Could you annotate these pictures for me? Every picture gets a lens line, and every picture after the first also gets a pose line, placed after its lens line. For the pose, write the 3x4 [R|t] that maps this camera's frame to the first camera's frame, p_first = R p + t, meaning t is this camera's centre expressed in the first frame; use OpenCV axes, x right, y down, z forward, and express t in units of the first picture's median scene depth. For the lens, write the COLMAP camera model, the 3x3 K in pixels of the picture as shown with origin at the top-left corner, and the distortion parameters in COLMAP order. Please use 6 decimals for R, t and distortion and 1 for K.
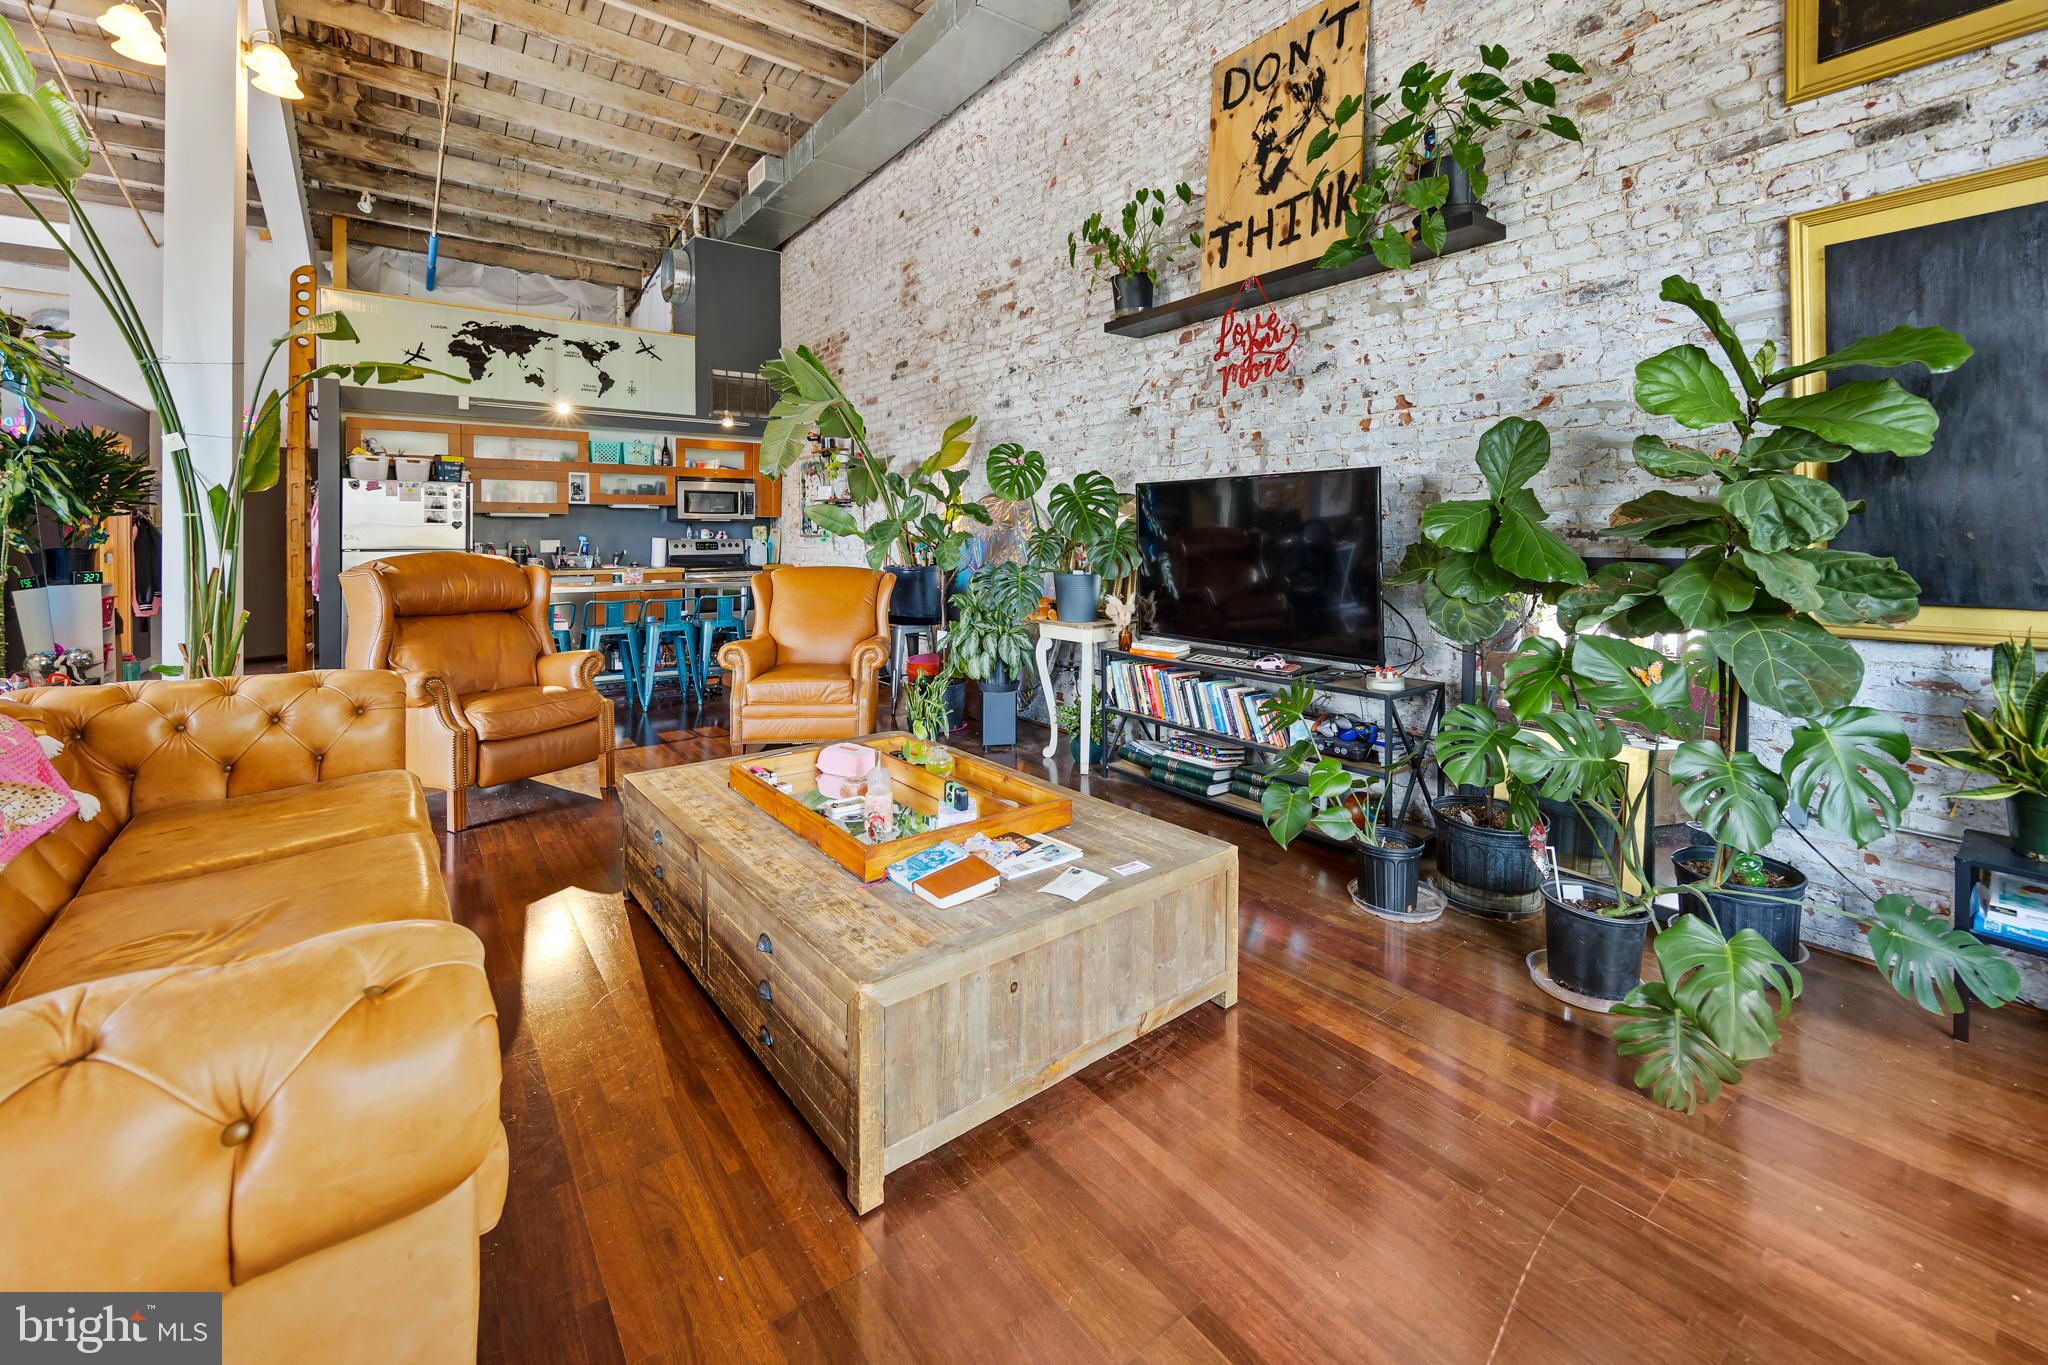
lens RADIAL K [[854.6, 0, 996.7], [0, 854.6, 527.0], [0, 0, 1]] dist [0.000373, 0.000306]
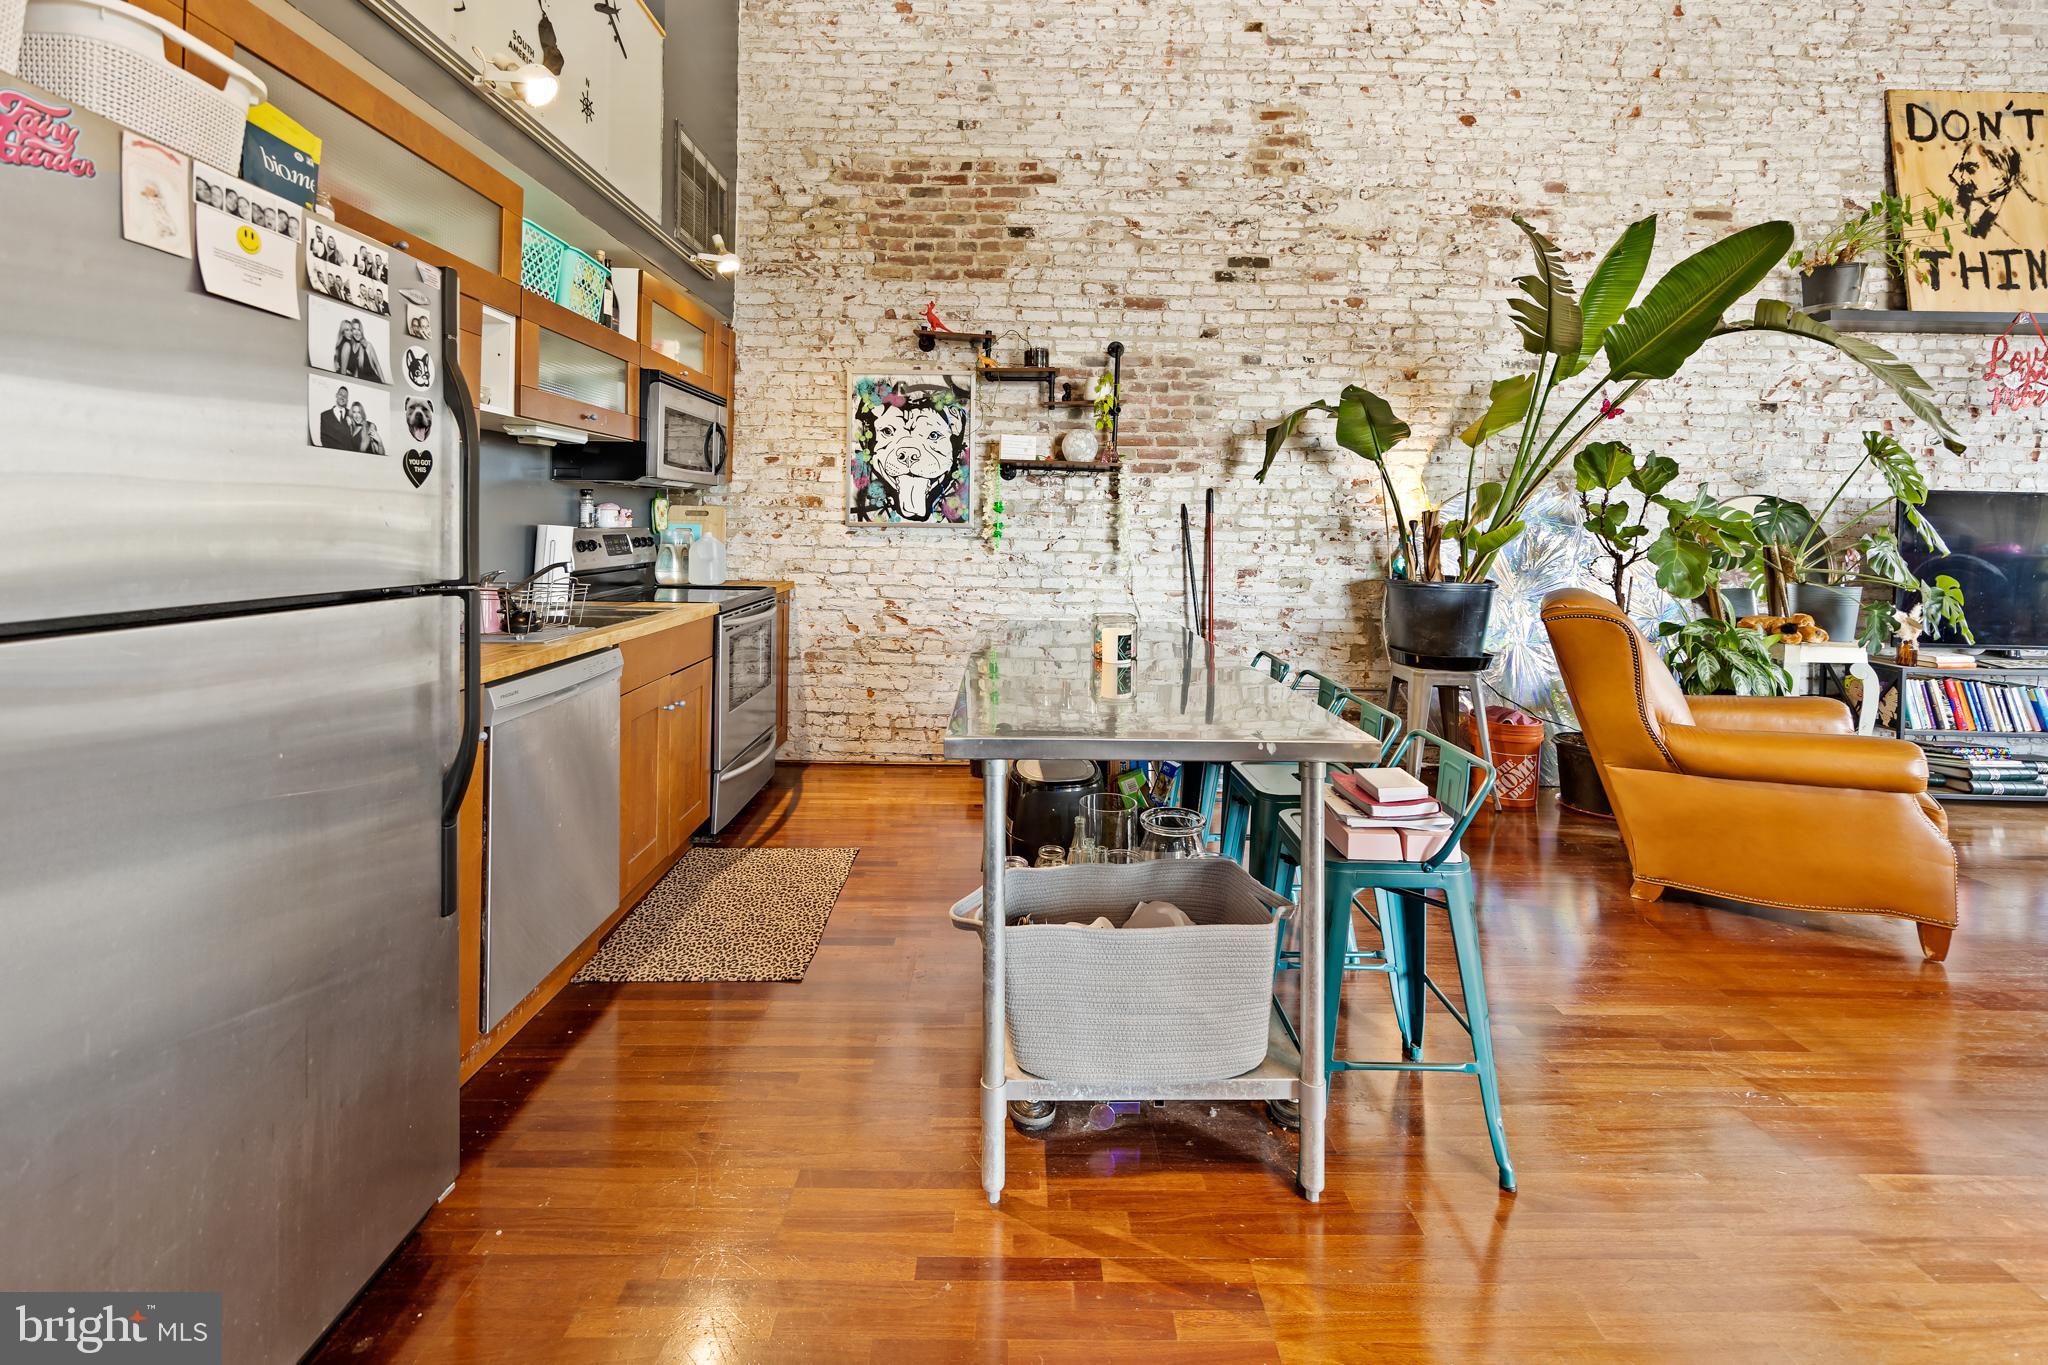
lens RADIAL K [[846.8, 0, 1023.3], [0, 846.8, 503.4], [0, 0, 1]] dist [-0.002760, 0.000023]
pose [[0.572181, 0.027097, 0.819680, -1.225509], [-0.027794, 0.999521, -0.013640, 0.004773], [-0.819656, -0.014977, 0.572660, 1.322511]]
